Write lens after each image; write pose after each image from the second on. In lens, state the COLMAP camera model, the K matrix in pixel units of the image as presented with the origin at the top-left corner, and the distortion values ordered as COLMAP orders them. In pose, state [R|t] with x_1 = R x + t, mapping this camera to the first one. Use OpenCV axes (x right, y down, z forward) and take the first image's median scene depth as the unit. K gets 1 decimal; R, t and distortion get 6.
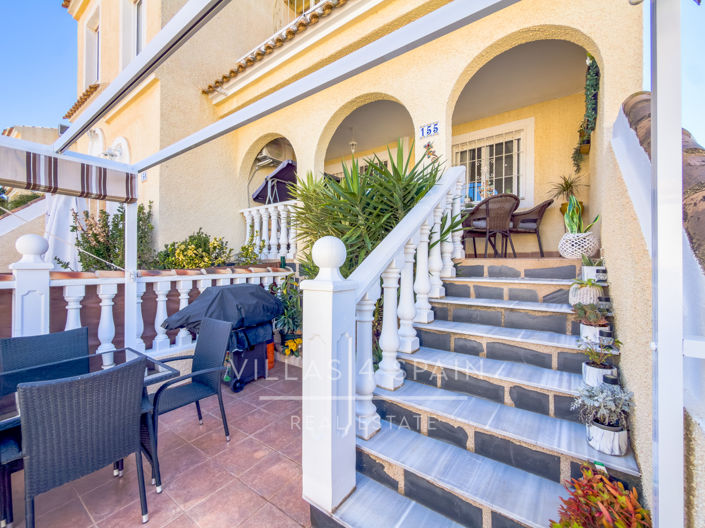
lens RADIAL K [[286.6, 0, 382.0], [0, 286.6, 262.7], [0, 0, 1]] dist [-0.000179, -0.000043]
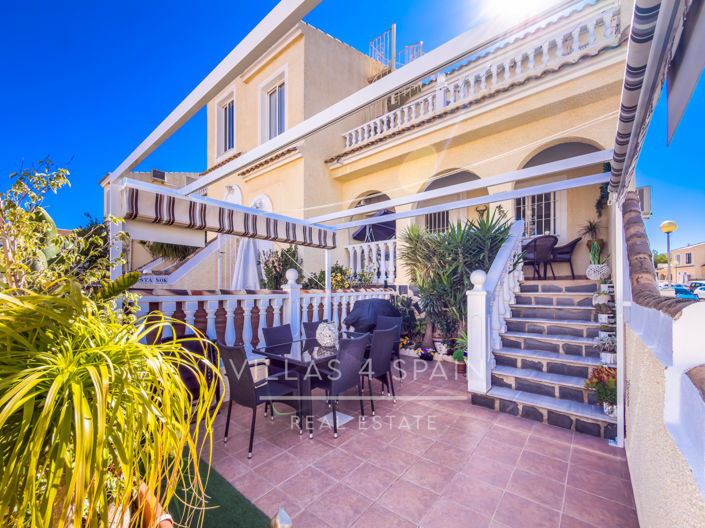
lens RADIAL K [[284.4, 0, 405.2], [0, 284.4, 284.4], [0, 0, 1]] dist [-0.000074, -0.000032]
pose [[0.999925, -0.004259, -0.011441, -0.371266], [0.004201, 0.999978, -0.005105, 0.013032], [0.011462, 0.005056, 0.999922, -0.591081]]
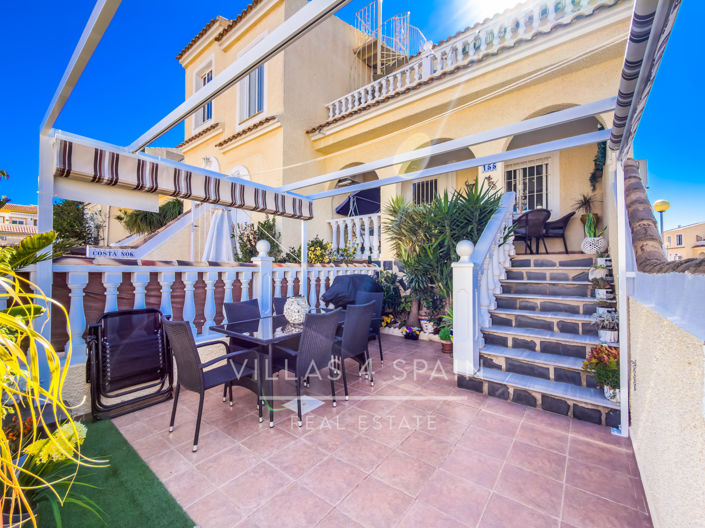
lens RADIAL K [[283.7, 0, 396.4], [0, 283.7, 263.7], [0, 0, 1]] dist [-0.000347, 0.000008]
pose [[0.999888, -0.005858, -0.013780, -0.329608], [0.005694, 0.999913, -0.011867, 0.046683], [0.013848, 0.011787, 0.999835, -0.495074]]
